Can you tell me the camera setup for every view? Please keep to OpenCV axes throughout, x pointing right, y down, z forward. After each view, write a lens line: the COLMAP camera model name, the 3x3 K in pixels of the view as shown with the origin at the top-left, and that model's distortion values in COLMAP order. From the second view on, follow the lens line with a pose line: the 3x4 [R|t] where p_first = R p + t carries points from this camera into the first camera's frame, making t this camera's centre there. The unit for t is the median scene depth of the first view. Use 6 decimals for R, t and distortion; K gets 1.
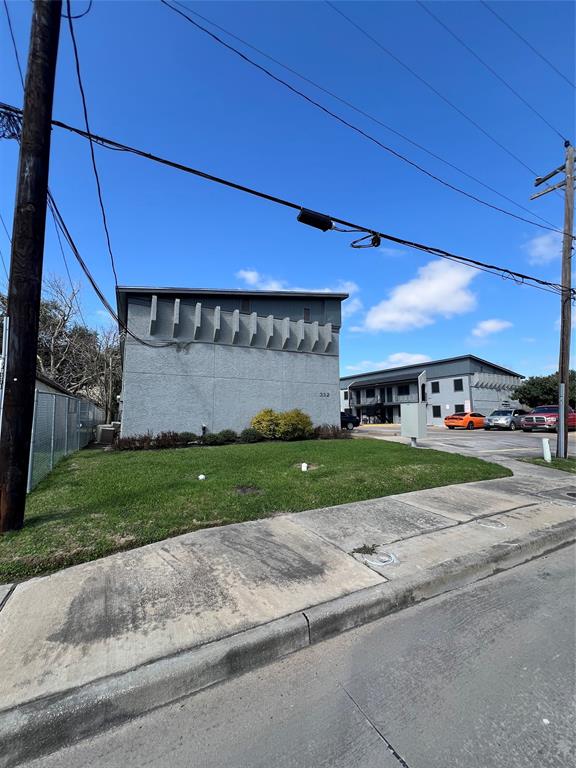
lens RADIAL K [[310.1, 0, 290.9], [0, 310.1, 379.2], [0, 0, 1]] dist [0.000149, 0.001499]
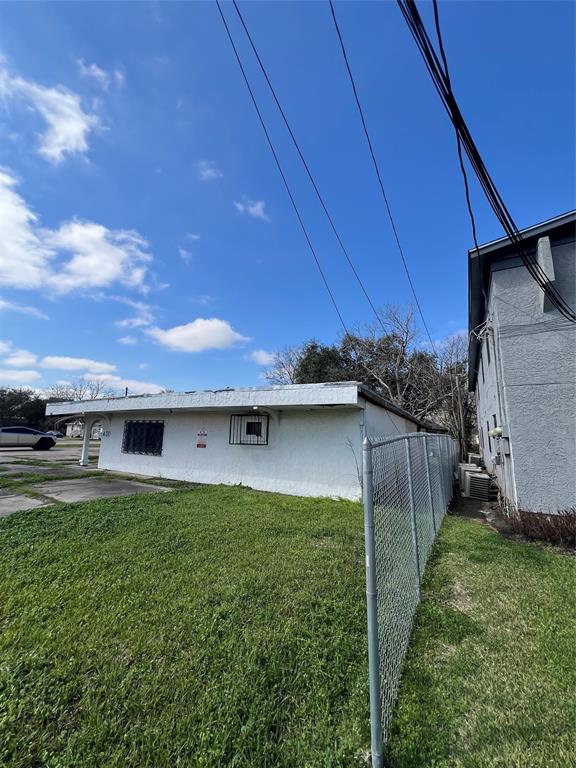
lens RADIAL K [[310.1, 0, 283.2], [0, 310.1, 390.1], [0, 0, 1]] dist [0.000149, 0.001499]
pose [[0.522419, -0.113404, -0.845114, -0.112408], [0.080626, 0.993246, -0.083441, -0.000387], [0.848868, -0.024547, 0.528034, 0.148253]]
